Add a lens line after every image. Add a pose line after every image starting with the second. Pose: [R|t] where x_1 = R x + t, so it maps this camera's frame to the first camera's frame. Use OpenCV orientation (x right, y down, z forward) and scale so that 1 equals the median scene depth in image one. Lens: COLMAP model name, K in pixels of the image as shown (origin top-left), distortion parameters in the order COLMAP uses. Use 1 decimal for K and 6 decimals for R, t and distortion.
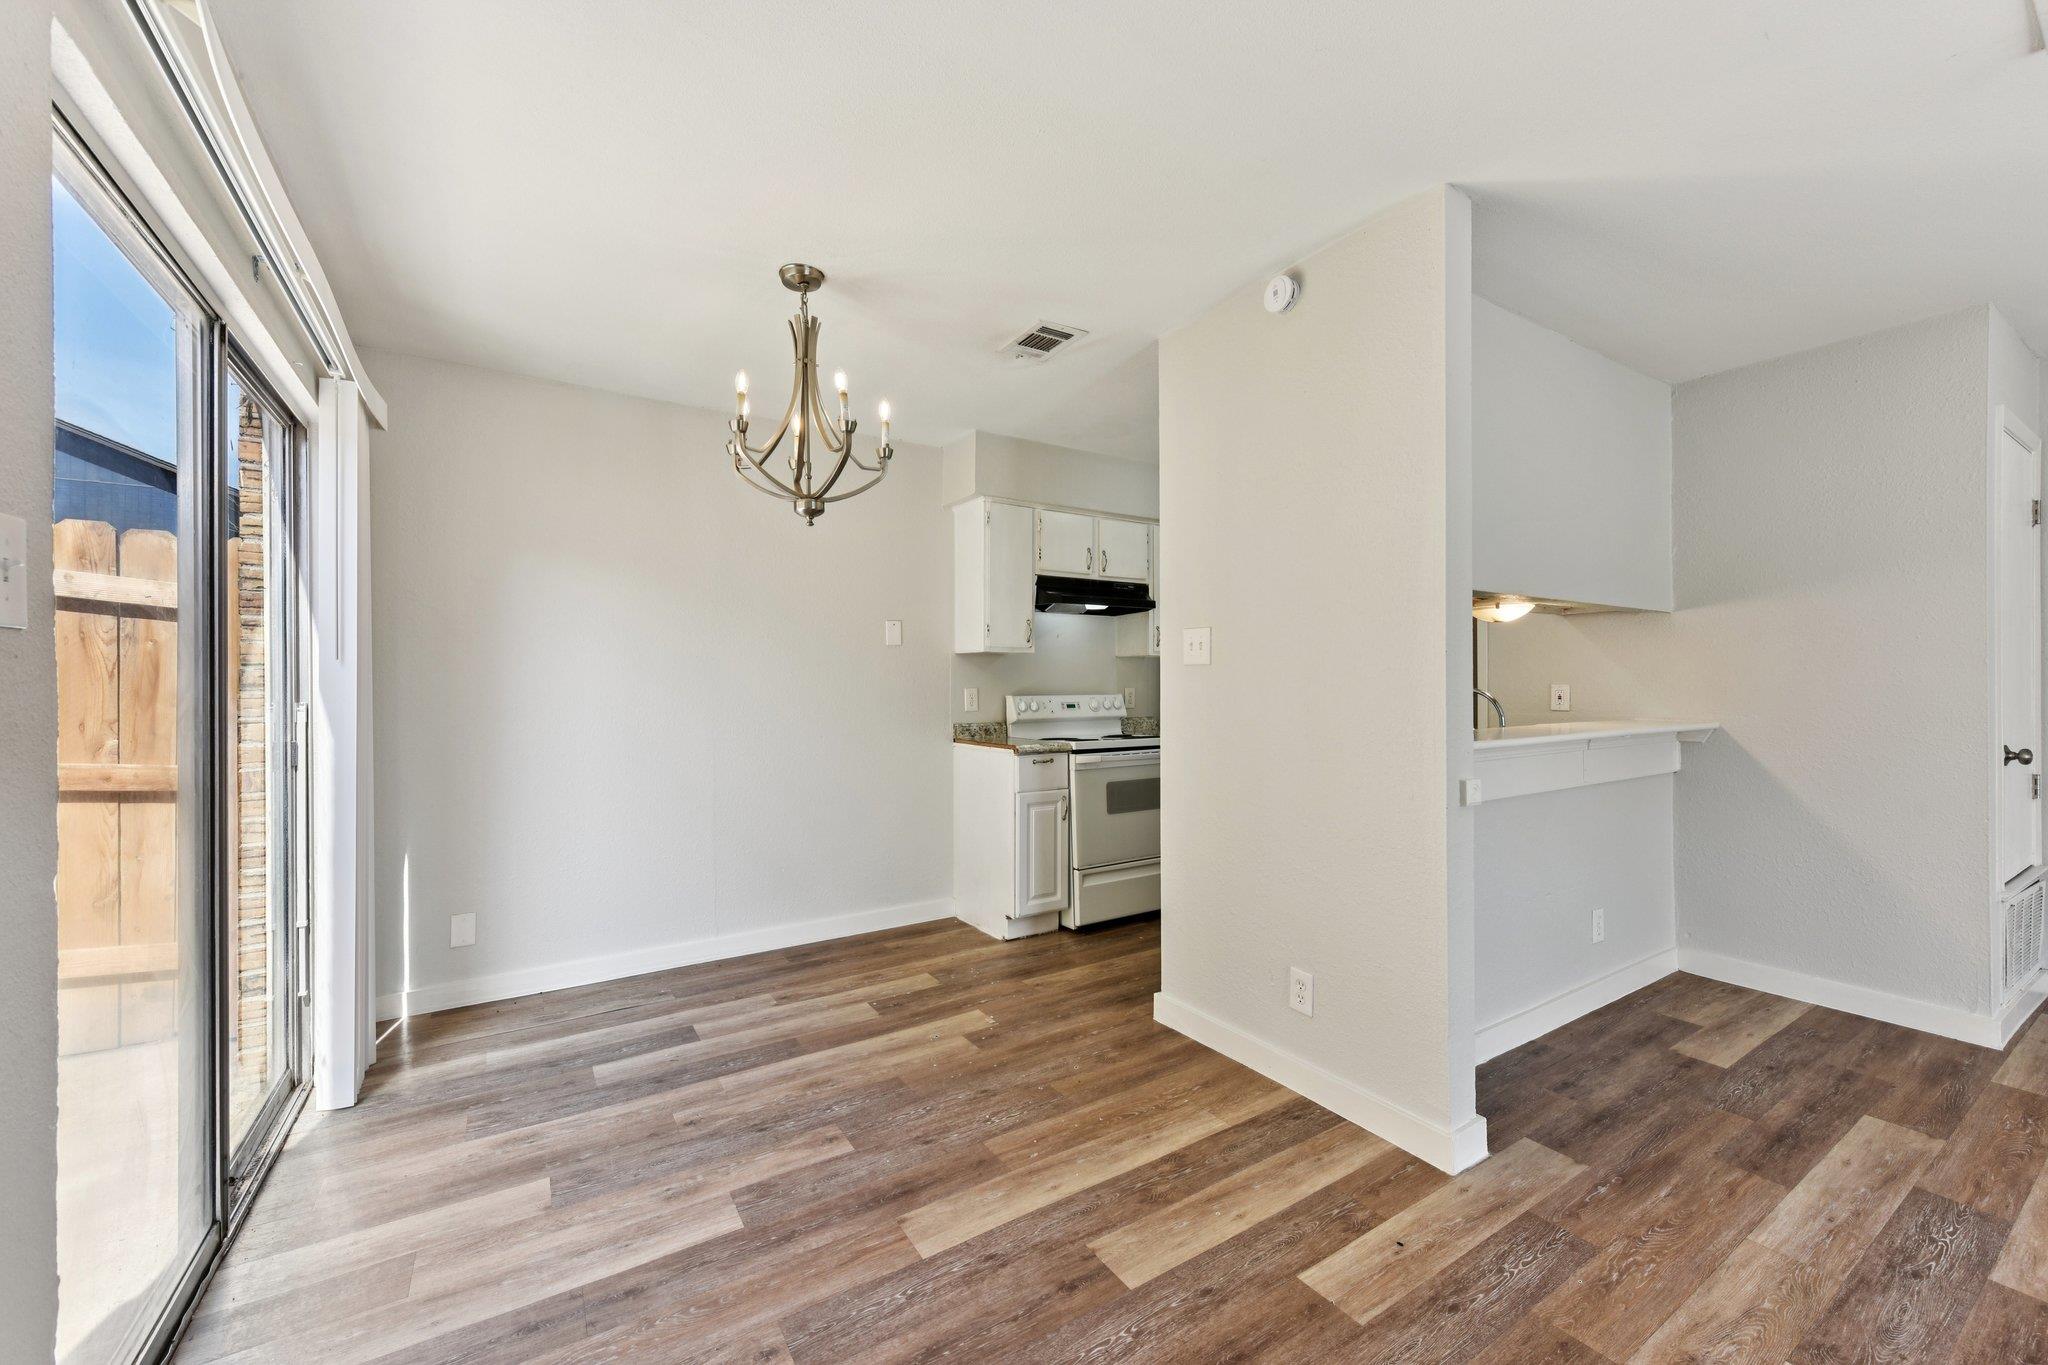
lens RADIAL K [[809.9, 0, 1033.8], [0, 809.9, 685.0], [0, 0, 1]] dist [0.006248, -0.002866]
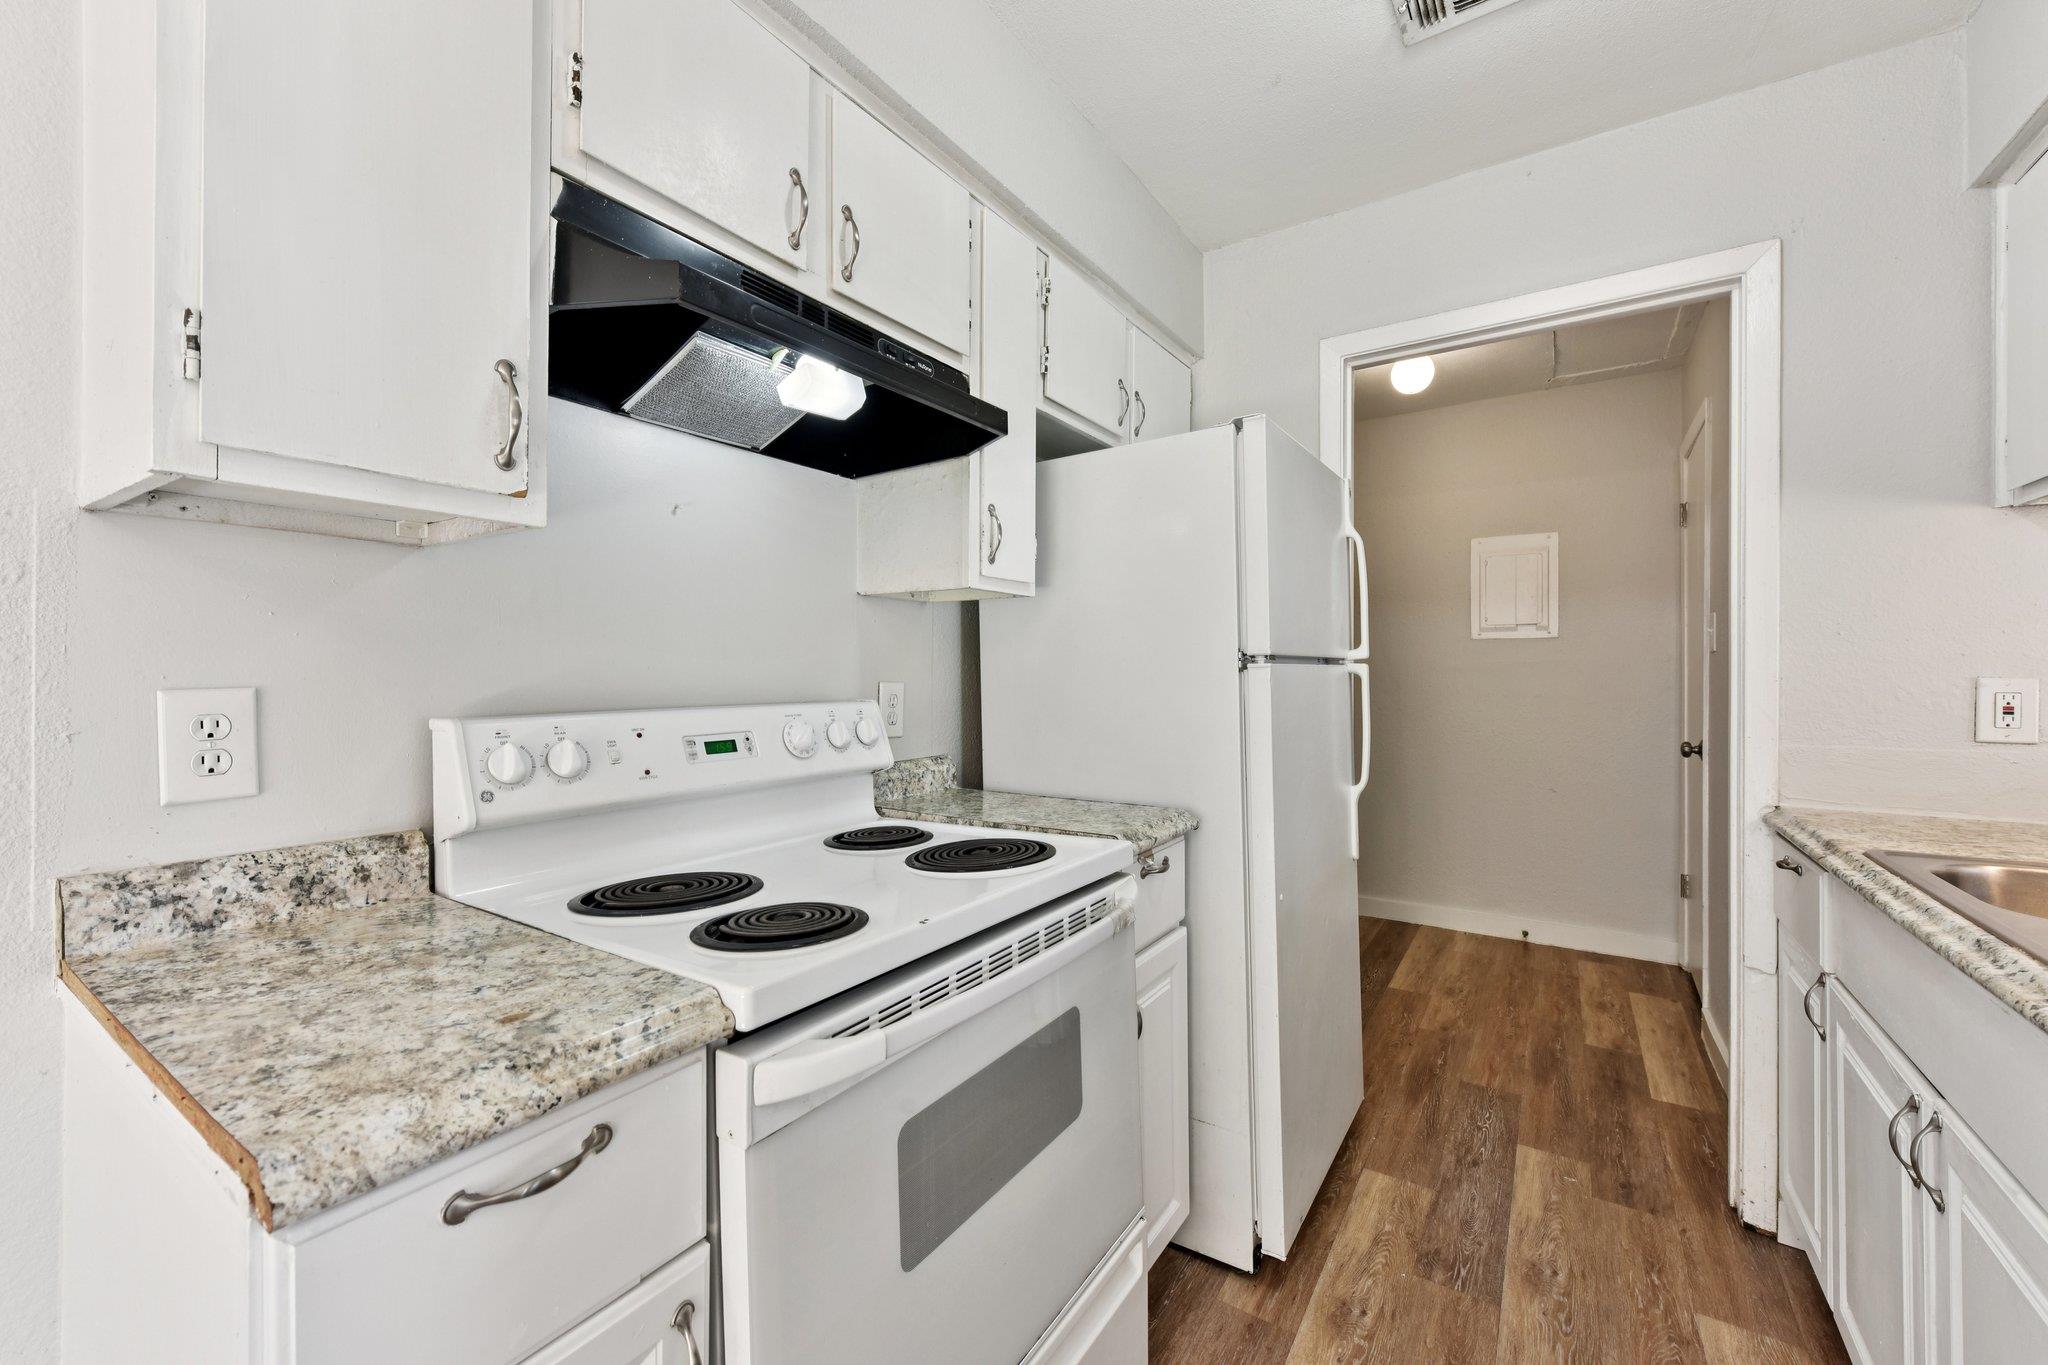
lens RADIAL K [[809.9, 0, 1027.3], [0, 809.9, 674.9], [0, 0, 1]] dist [0.006248, -0.002866]
pose [[0.913851, 0.007942, 0.405973, 0.049870], [-0.005750, 0.999962, -0.006620, 0.001555], [-0.406010, 0.003715, 0.913861, 1.221709]]
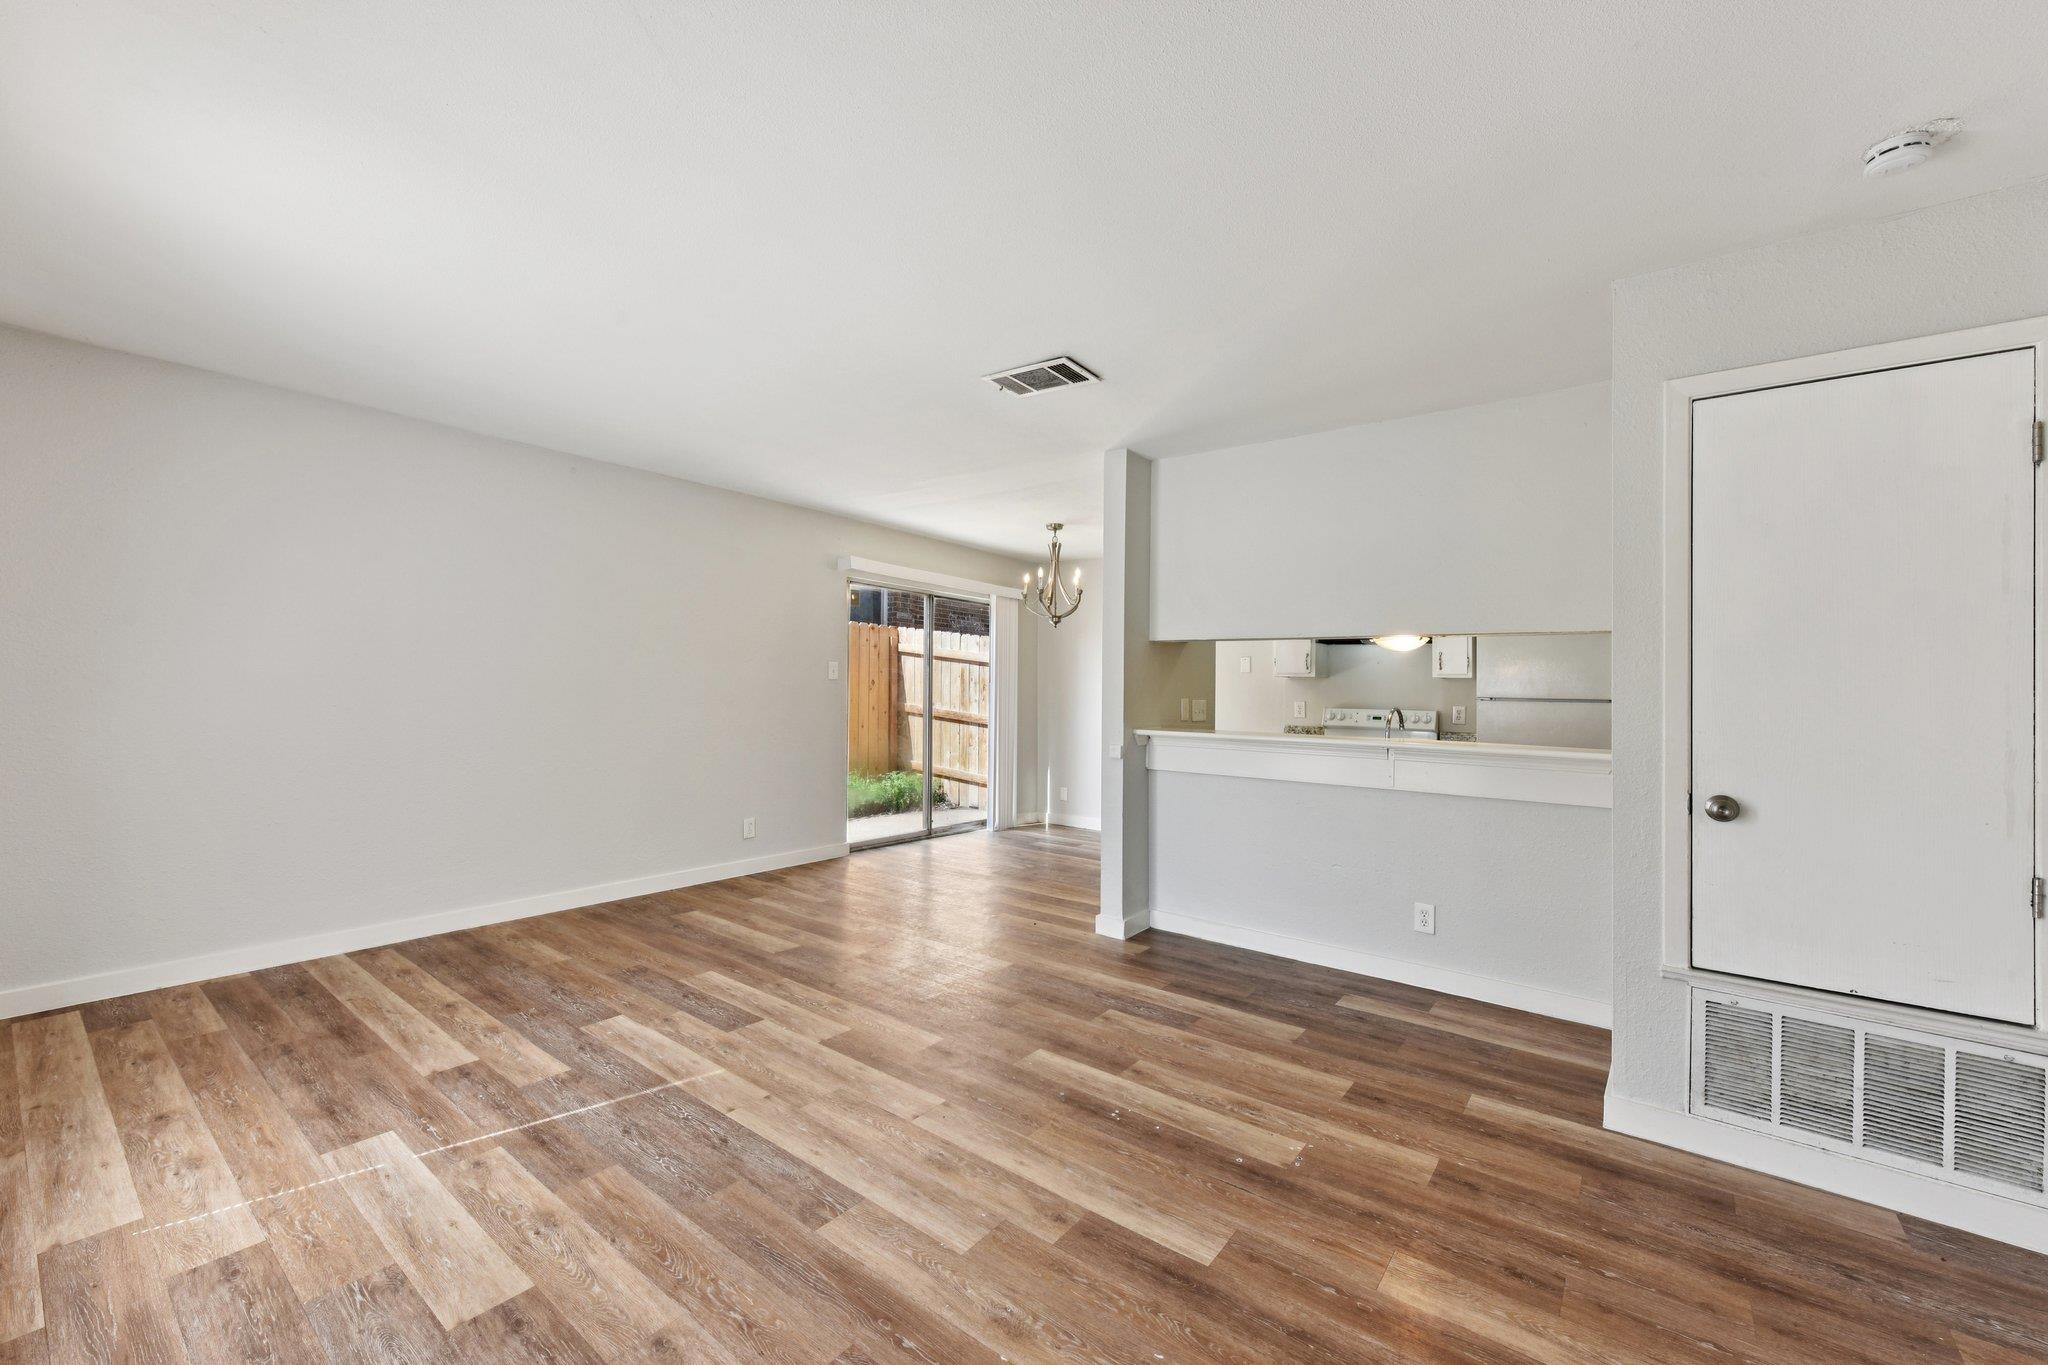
lens RADIAL K [[809.9, 0, 1027.7], [0, 809.9, 689.4], [0, 0, 1]] dist [0.006248, -0.002866]
pose [[0.335097, 0.010811, -0.942122, 1.886420], [-0.023842, 0.999711, 0.002991, -0.018634], [0.941882, 0.021460, 0.335258, 0.100419]]
